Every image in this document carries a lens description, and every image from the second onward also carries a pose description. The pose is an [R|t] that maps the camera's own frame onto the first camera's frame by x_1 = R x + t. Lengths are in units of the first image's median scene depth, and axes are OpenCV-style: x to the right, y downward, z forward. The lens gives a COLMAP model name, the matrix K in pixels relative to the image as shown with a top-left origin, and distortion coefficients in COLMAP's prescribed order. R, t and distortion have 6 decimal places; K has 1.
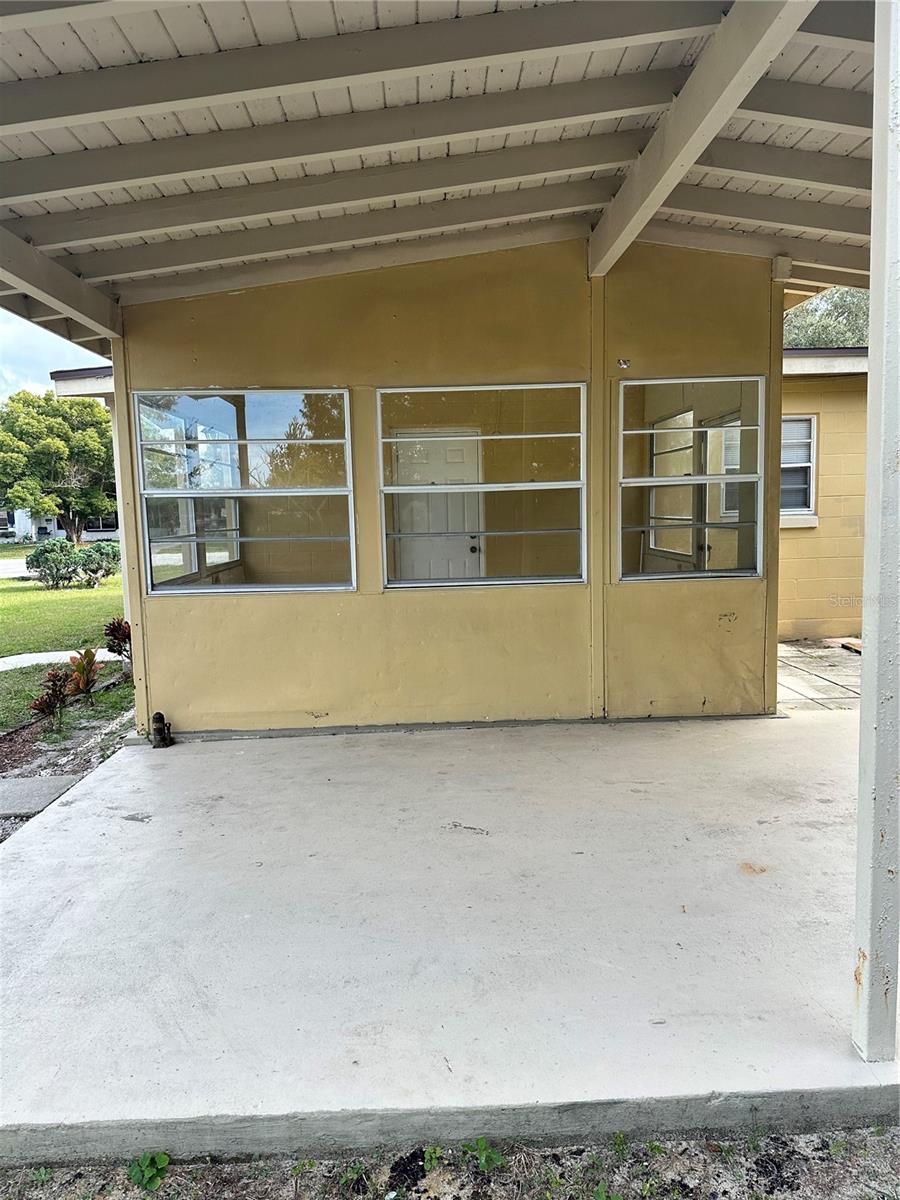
lens RADIAL K [[845.7, 0, 444.3], [0, 845.7, 608.9], [0, 0, 1]] dist [0.048974, -0.050721]
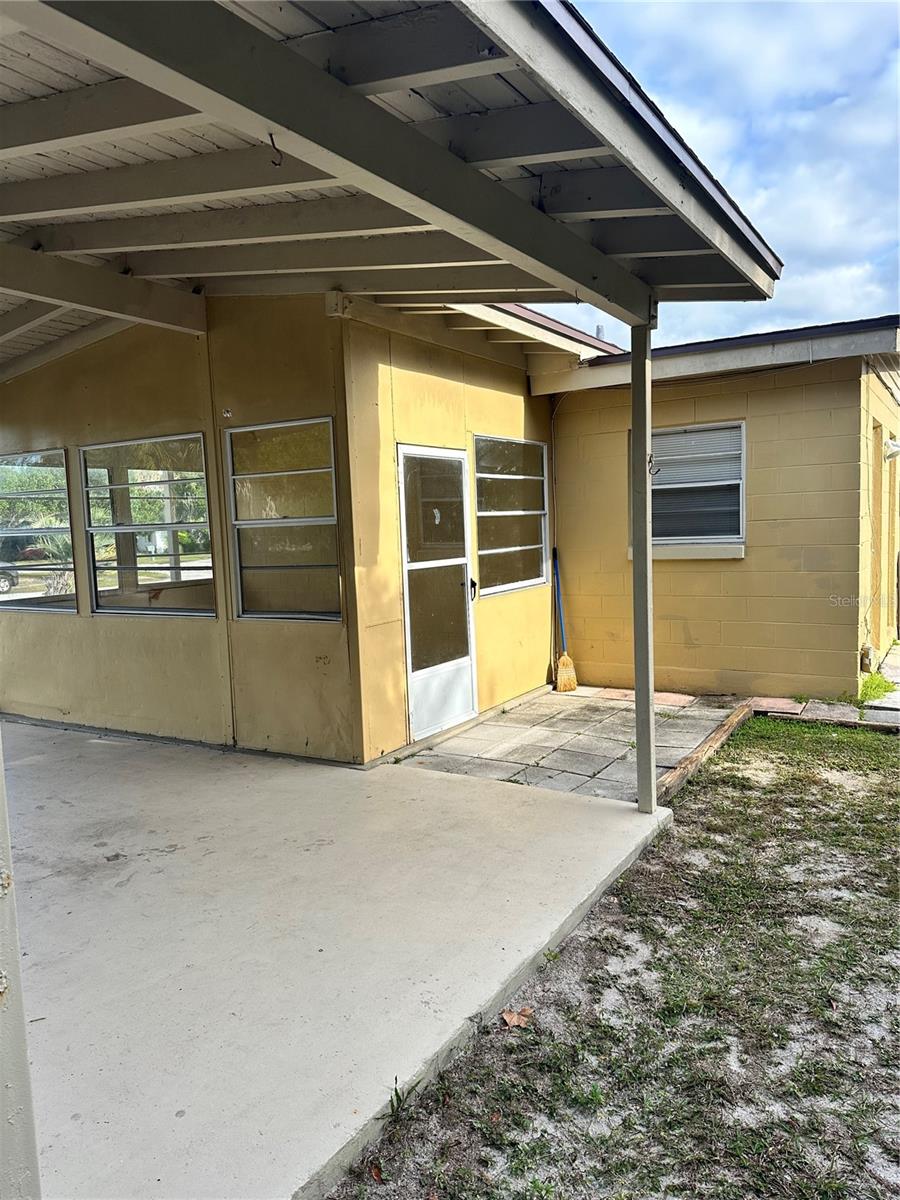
lens RADIAL K [[845.7, 0, 426.2], [0, 845.7, 591.8], [0, 0, 1]] dist [0.048974, -0.050721]
pose [[0.835889, 0.036003, -0.547716, 0.956269], [-0.049059, 0.998753, -0.009220, -0.064056], [0.546701, 0.034577, 0.836613, 0.244730]]
